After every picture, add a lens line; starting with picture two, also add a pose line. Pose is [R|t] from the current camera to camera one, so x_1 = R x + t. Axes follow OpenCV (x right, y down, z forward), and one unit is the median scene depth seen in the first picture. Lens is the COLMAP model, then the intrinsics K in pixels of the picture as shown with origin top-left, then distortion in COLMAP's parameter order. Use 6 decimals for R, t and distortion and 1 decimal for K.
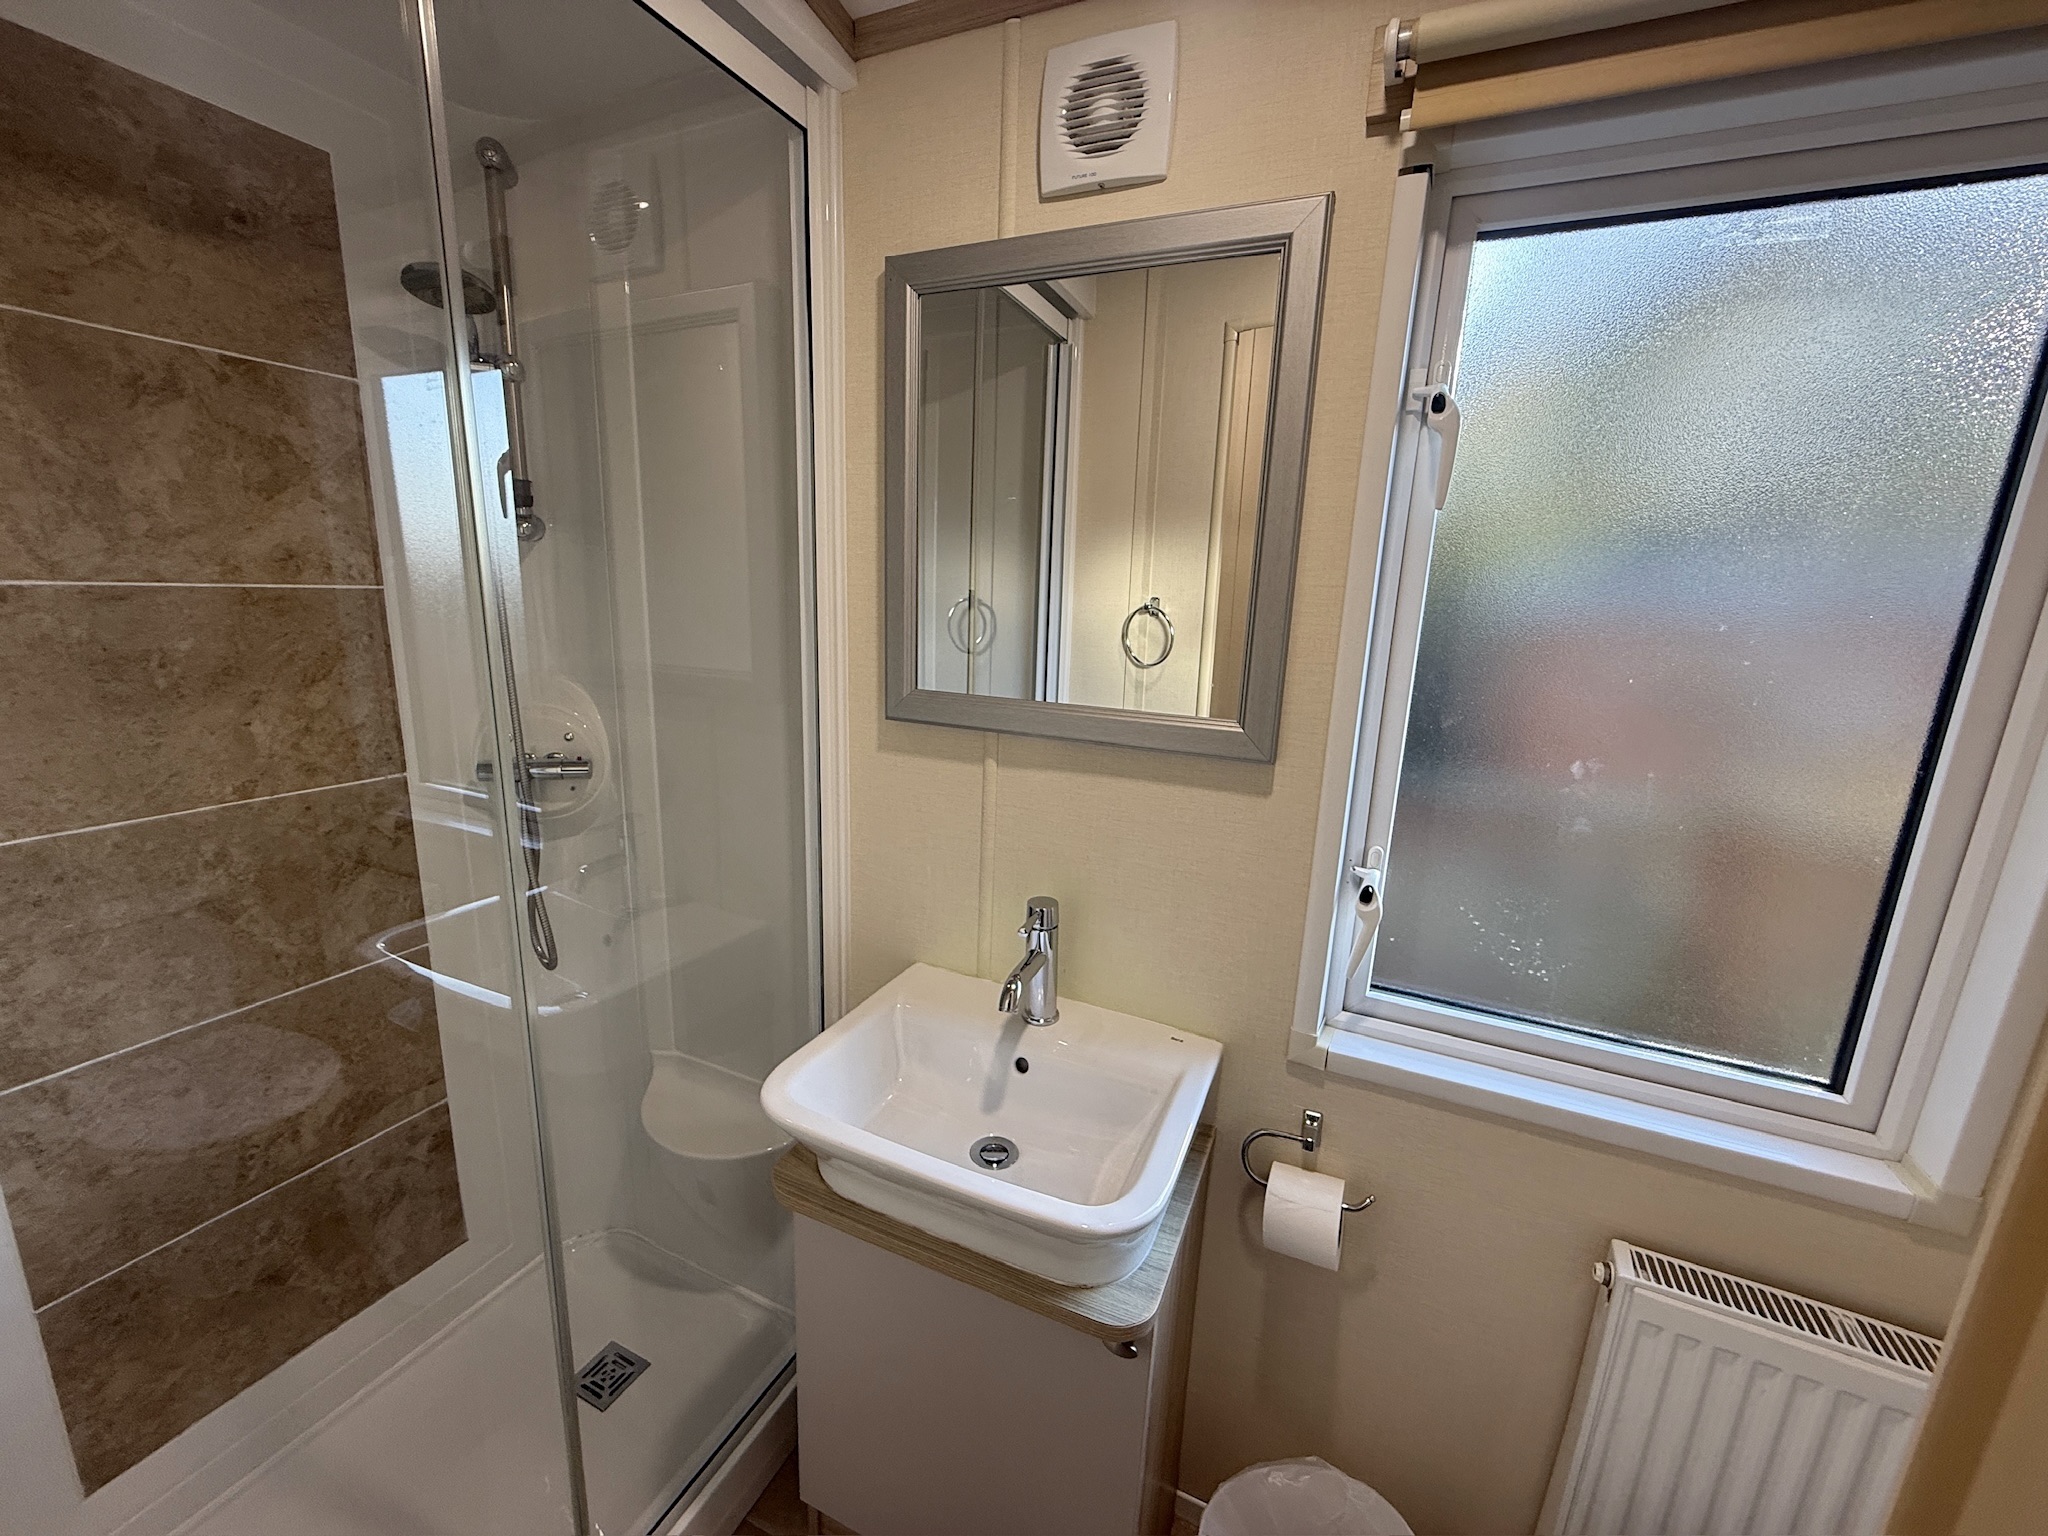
lens RADIAL K [[814.1, 0, 1020.2], [0, 814.1, 768.7], [0, 0, 1]] dist [-0.001240, 0.000287]
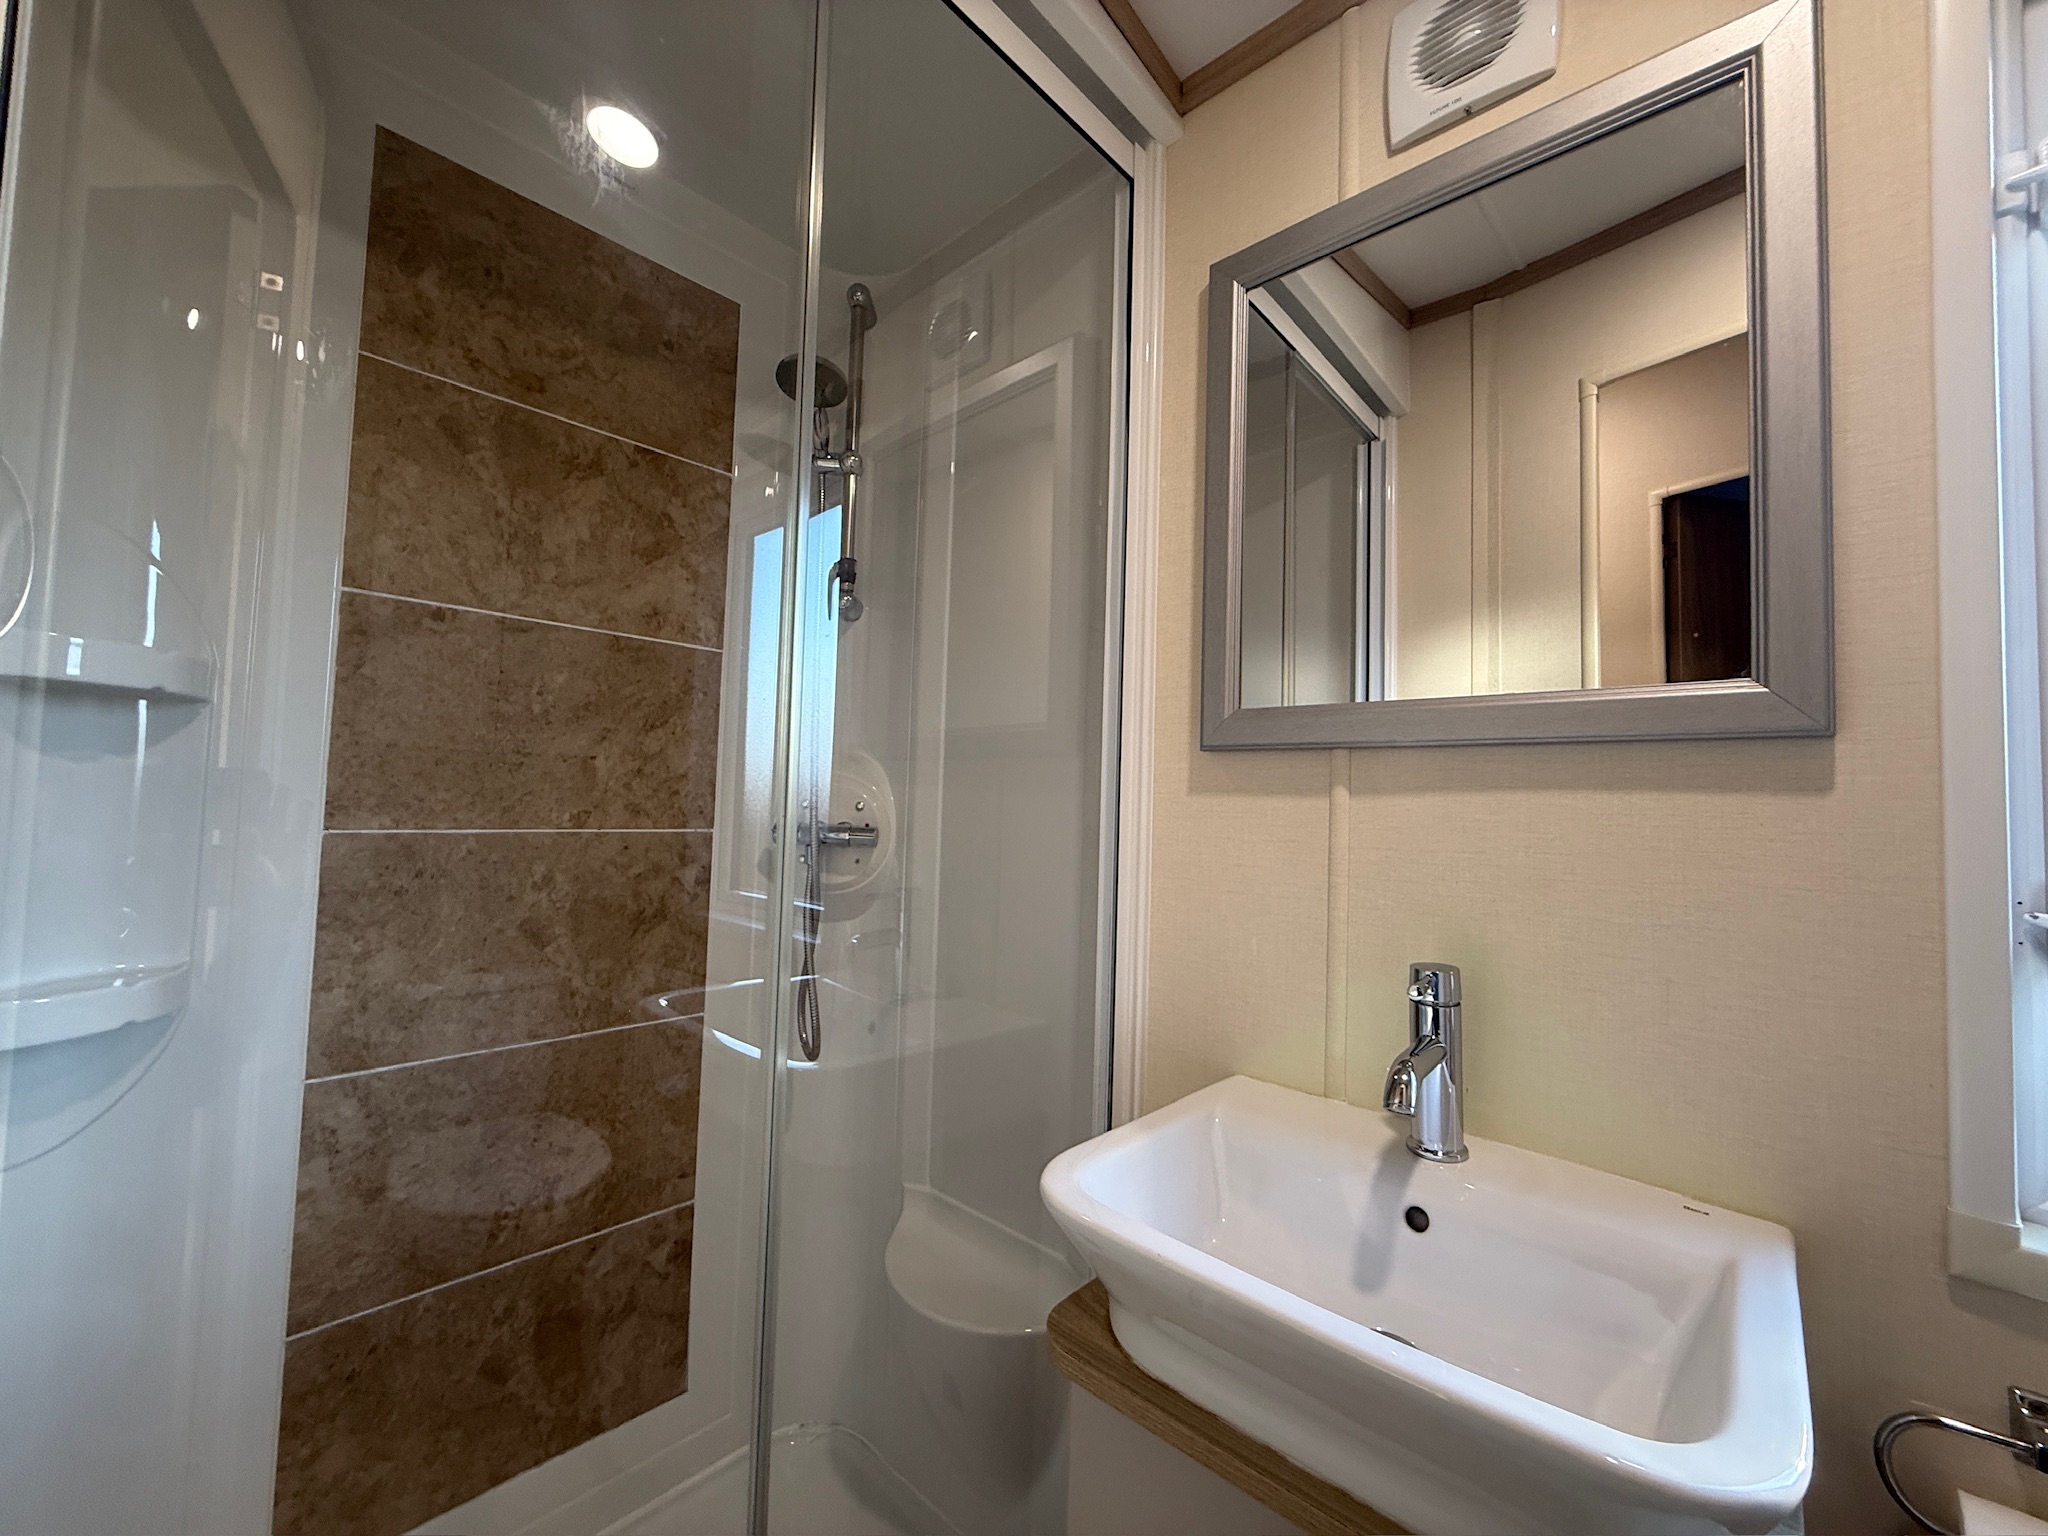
lens RADIAL K [[814.1, 0, 1020.6], [0, 814.1, 773.9], [0, 0, 1]] dist [-0.001240, 0.000287]
pose [[0.949789, -0.021339, -0.312163, -0.085540], [-0.064128, 0.963217, -0.260961, 0.203476], [0.306249, 0.267877, 0.913484, 0.200079]]
